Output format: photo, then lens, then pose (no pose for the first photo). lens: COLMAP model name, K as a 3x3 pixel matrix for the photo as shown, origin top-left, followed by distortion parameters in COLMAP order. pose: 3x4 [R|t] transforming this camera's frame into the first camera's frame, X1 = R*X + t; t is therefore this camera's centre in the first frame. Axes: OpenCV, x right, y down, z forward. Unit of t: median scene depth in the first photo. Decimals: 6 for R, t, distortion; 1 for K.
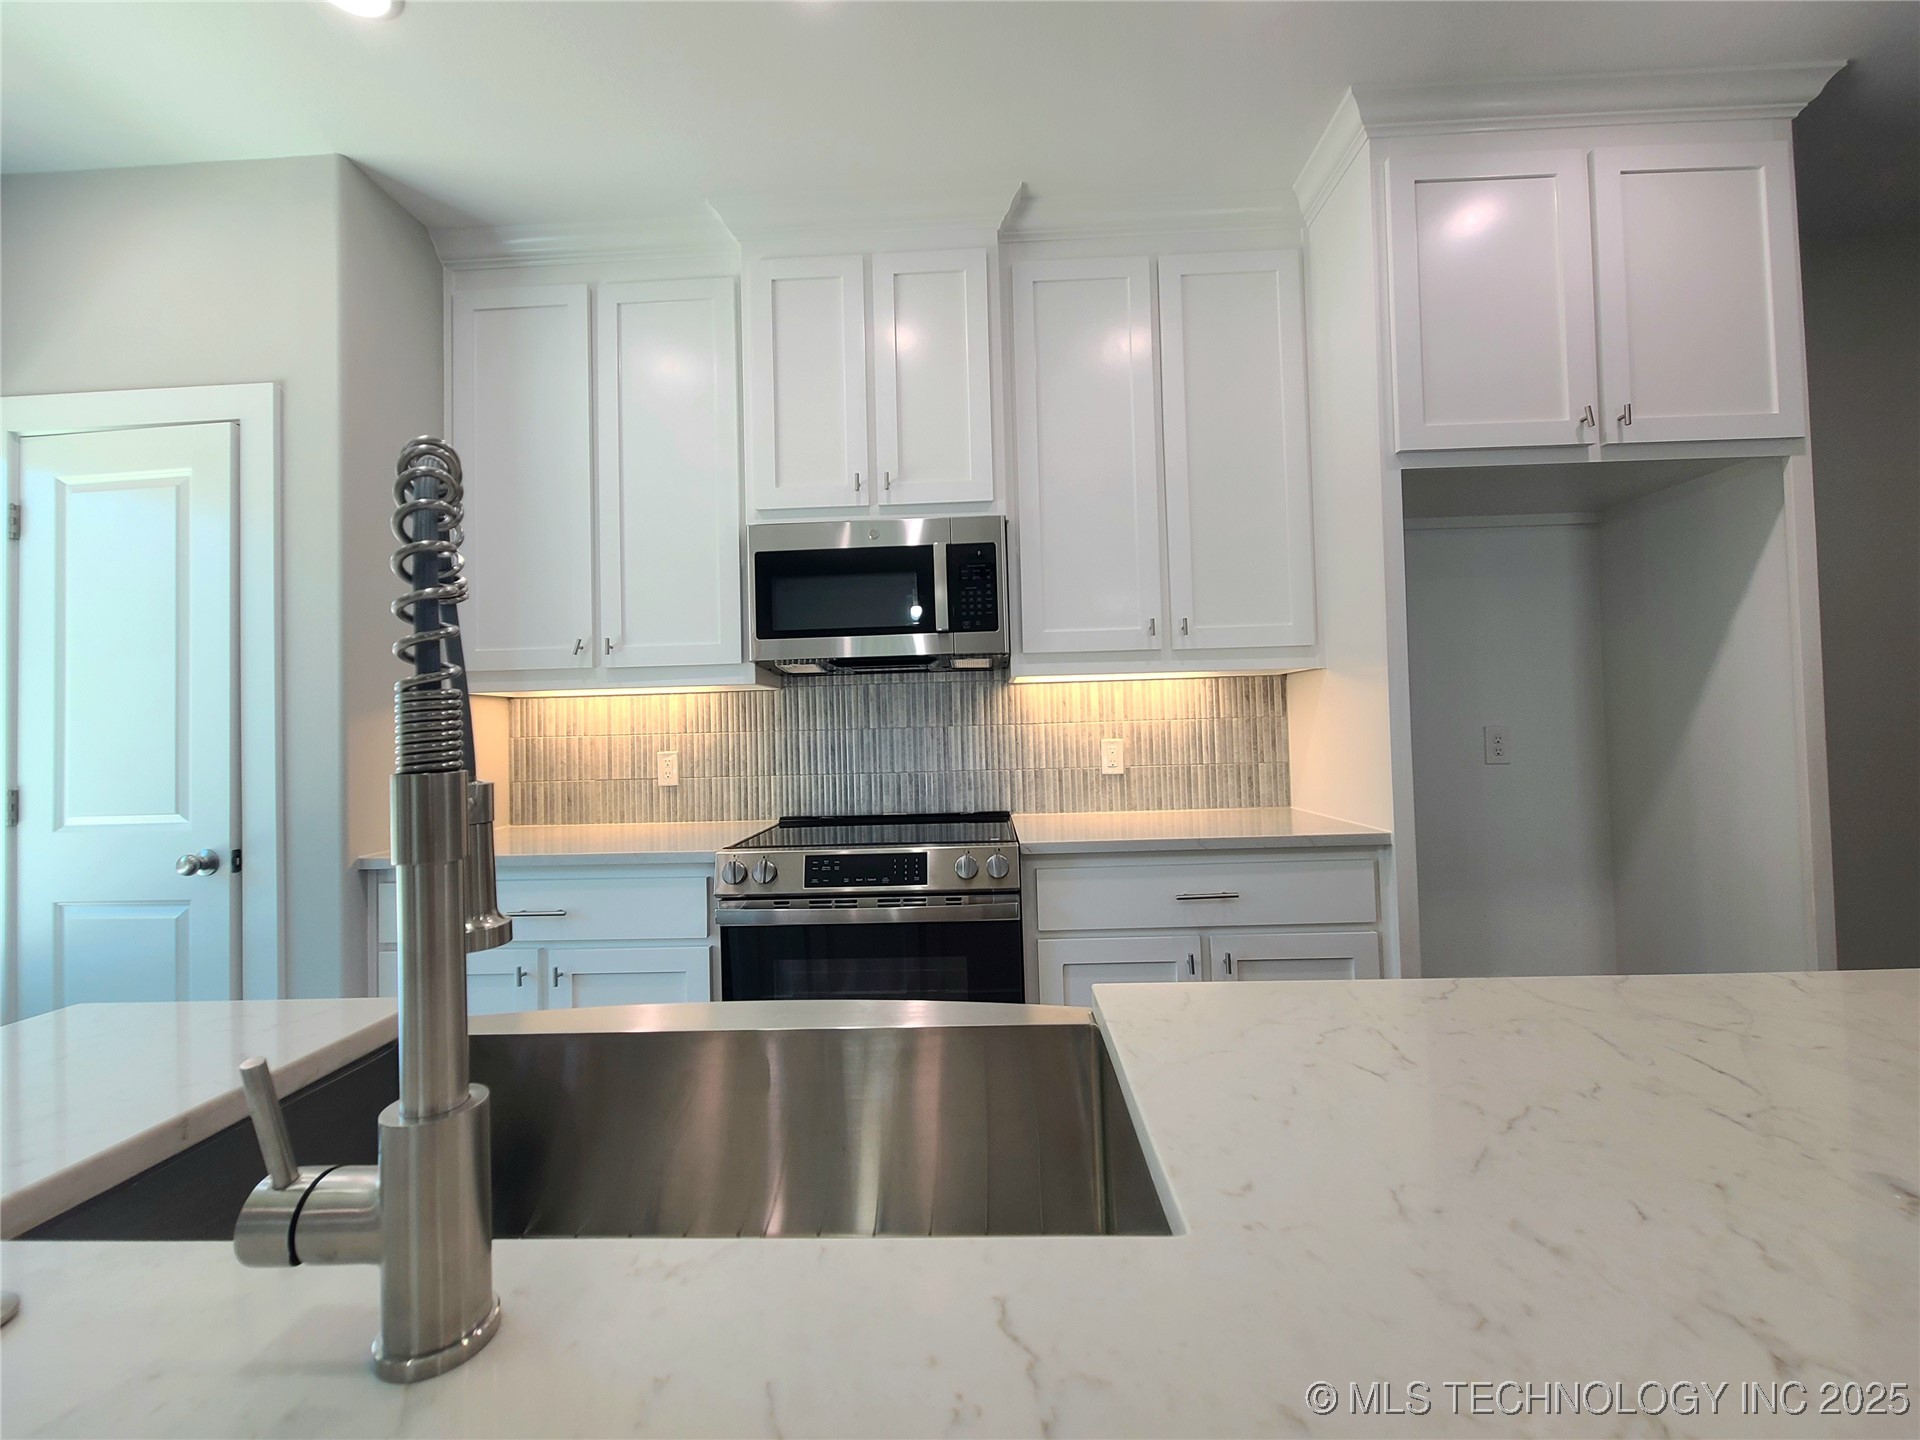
lens RADIAL K [[787.0, 0, 958.8], [0, 787.0, 713.6], [0, 0, 1]] dist [0.002239, -0.001364]
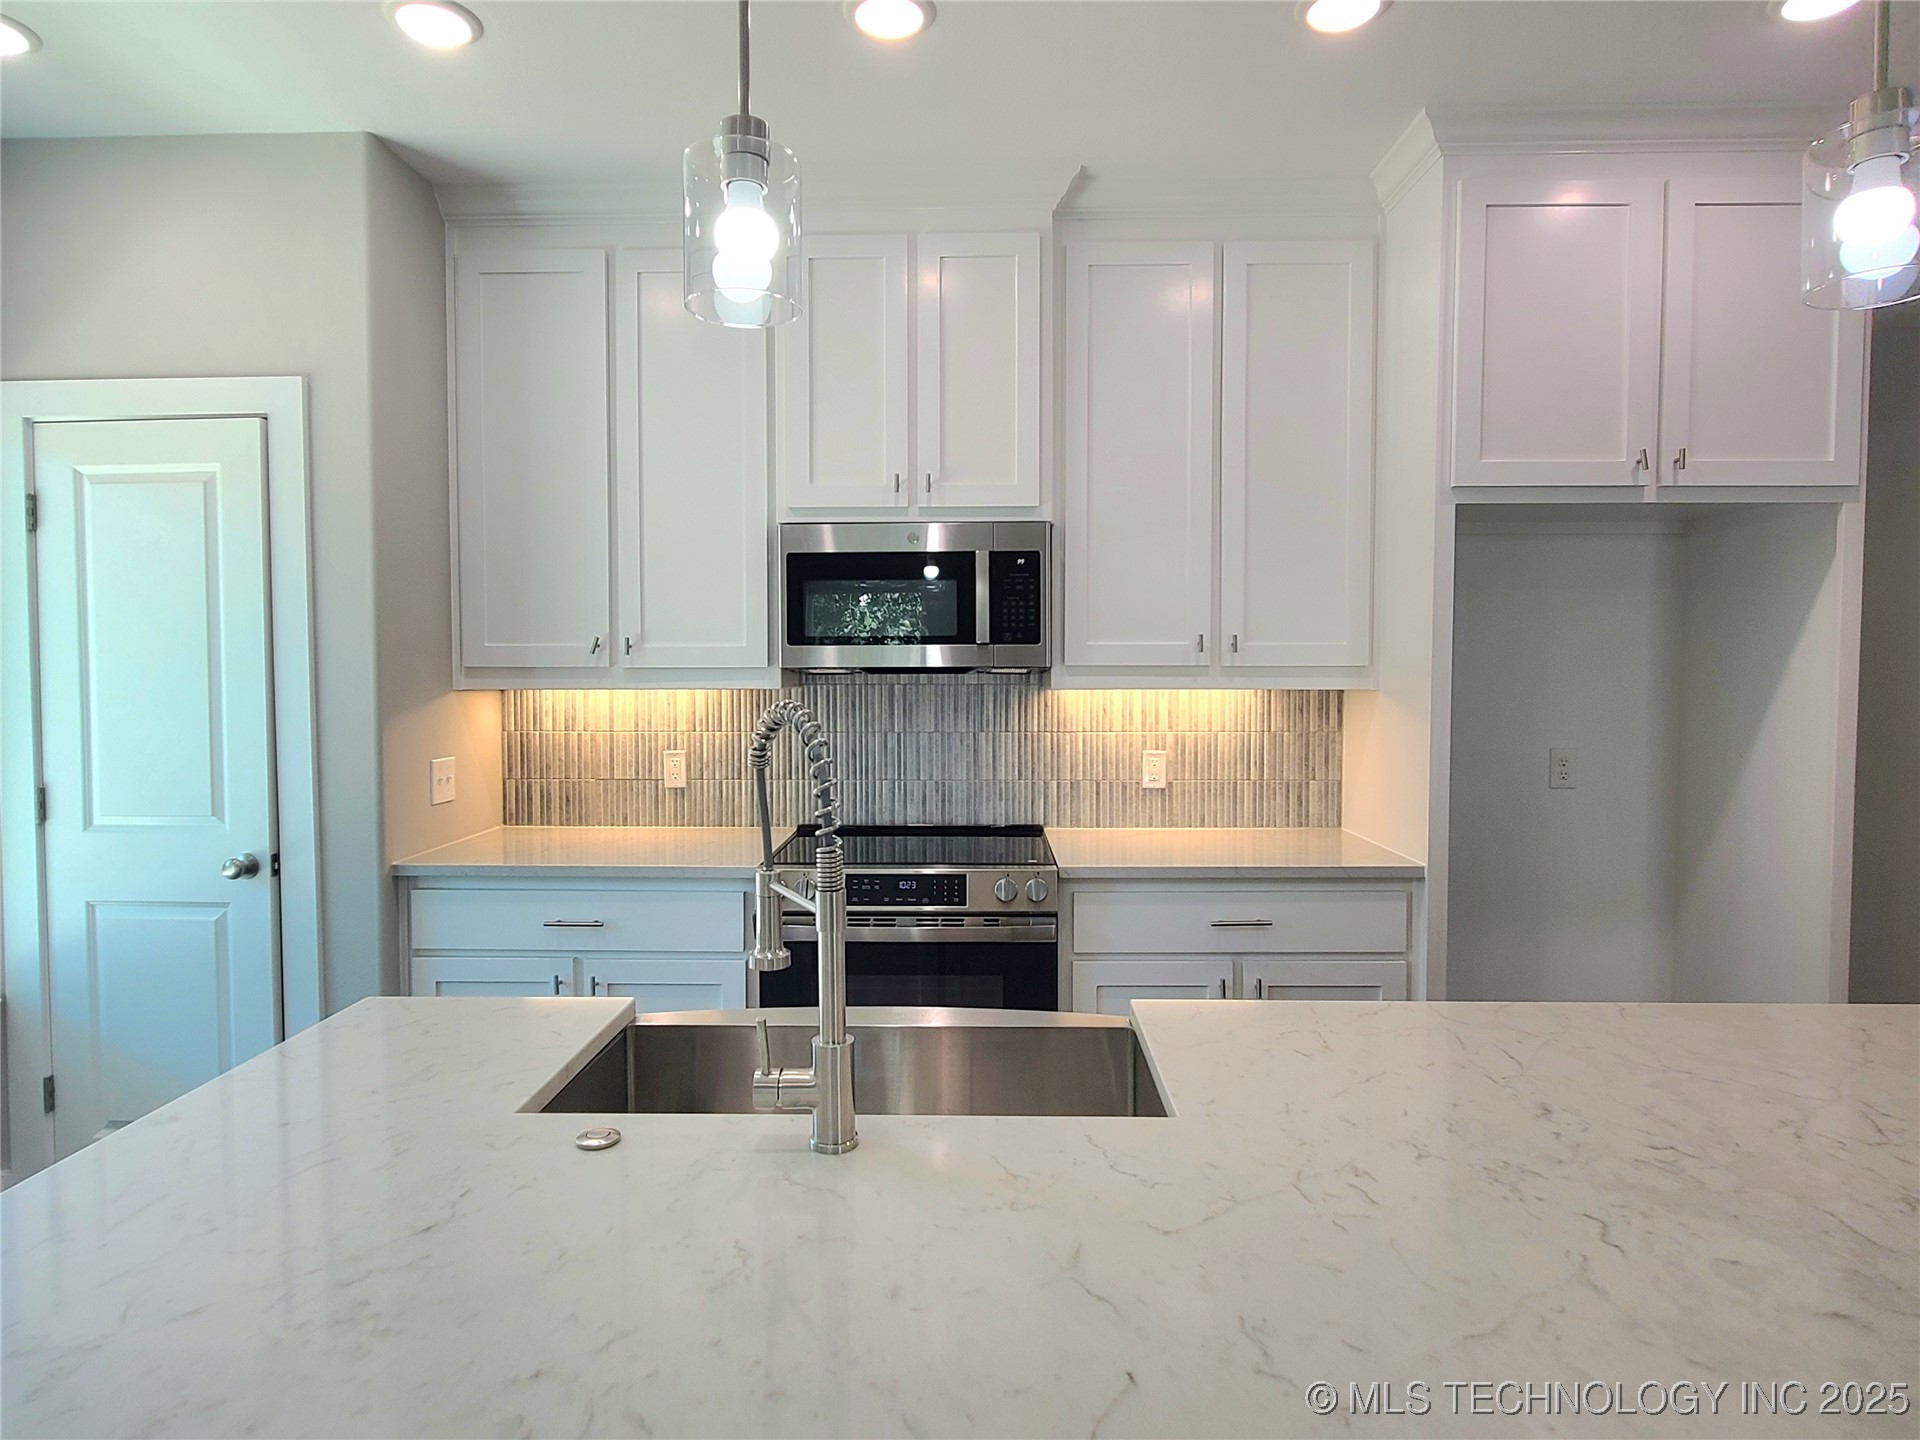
lens RADIAL K [[1068.3, 0, 957.0], [0, 1068.3, 721.5], [0, 0, 1]] dist [-0.002324, 0.004474]
pose [[0.999630, 0.025840, 0.008494, -0.062968], [-0.026355, 0.997381, 0.067353, -0.100382], [-0.006732, -0.067552, 0.997693, -0.320619]]
